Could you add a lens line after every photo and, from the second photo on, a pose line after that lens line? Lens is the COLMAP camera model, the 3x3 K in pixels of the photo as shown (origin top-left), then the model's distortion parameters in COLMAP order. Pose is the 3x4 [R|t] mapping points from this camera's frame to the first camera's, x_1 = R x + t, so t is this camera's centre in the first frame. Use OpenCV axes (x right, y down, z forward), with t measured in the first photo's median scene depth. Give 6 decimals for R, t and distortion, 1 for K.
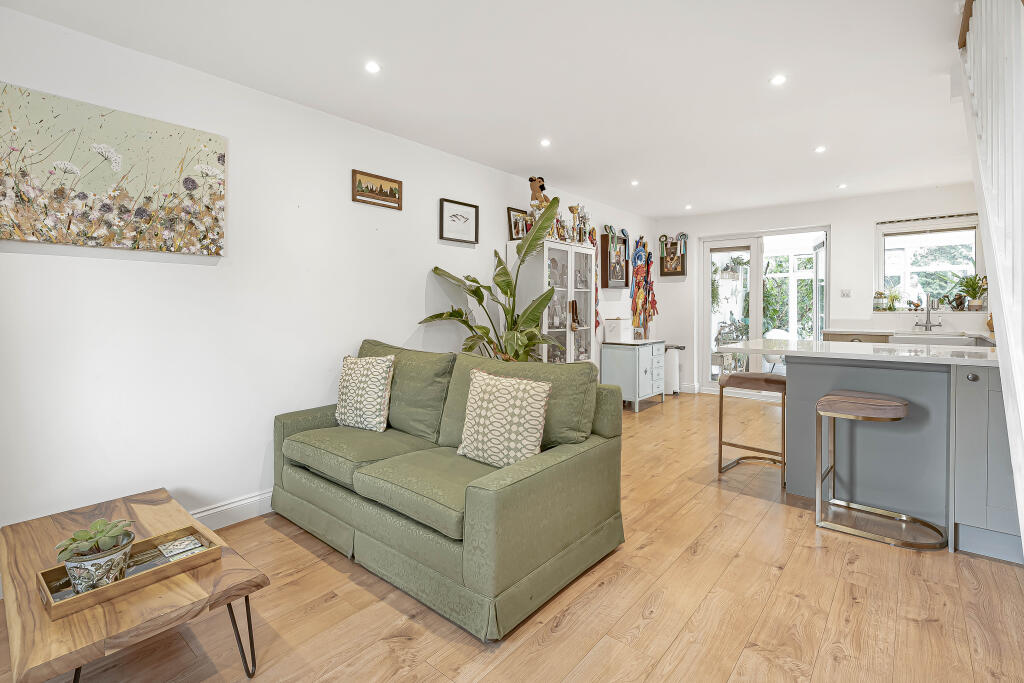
lens RADIAL K [[504.6, 0, 509.8], [0, 504.6, 307.0], [0, 0, 1]] dist [-0.001269, 0.000392]
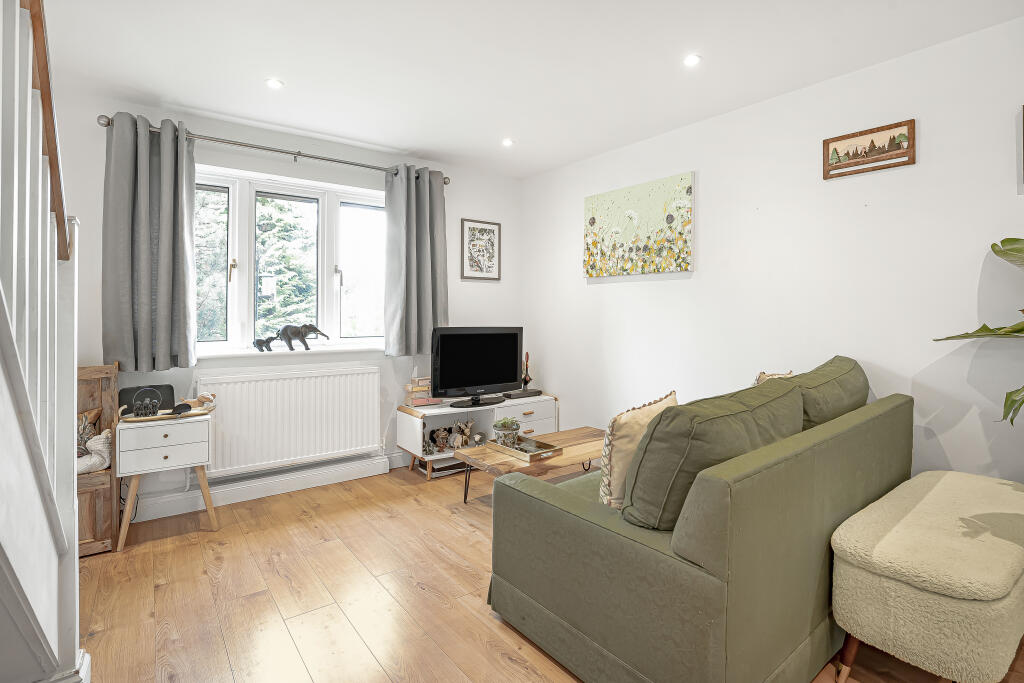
lens RADIAL K [[504.6, 0, 509.8], [0, 504.6, 307.0], [0, 0, 1]] dist [-0.001269, 0.000392]
pose [[-0.221198, -0.016832, -0.975084, 0.732533], [-0.004863, 0.999858, -0.016157, 0.008211], [0.975217, 0.001168, -0.221248, 0.884031]]
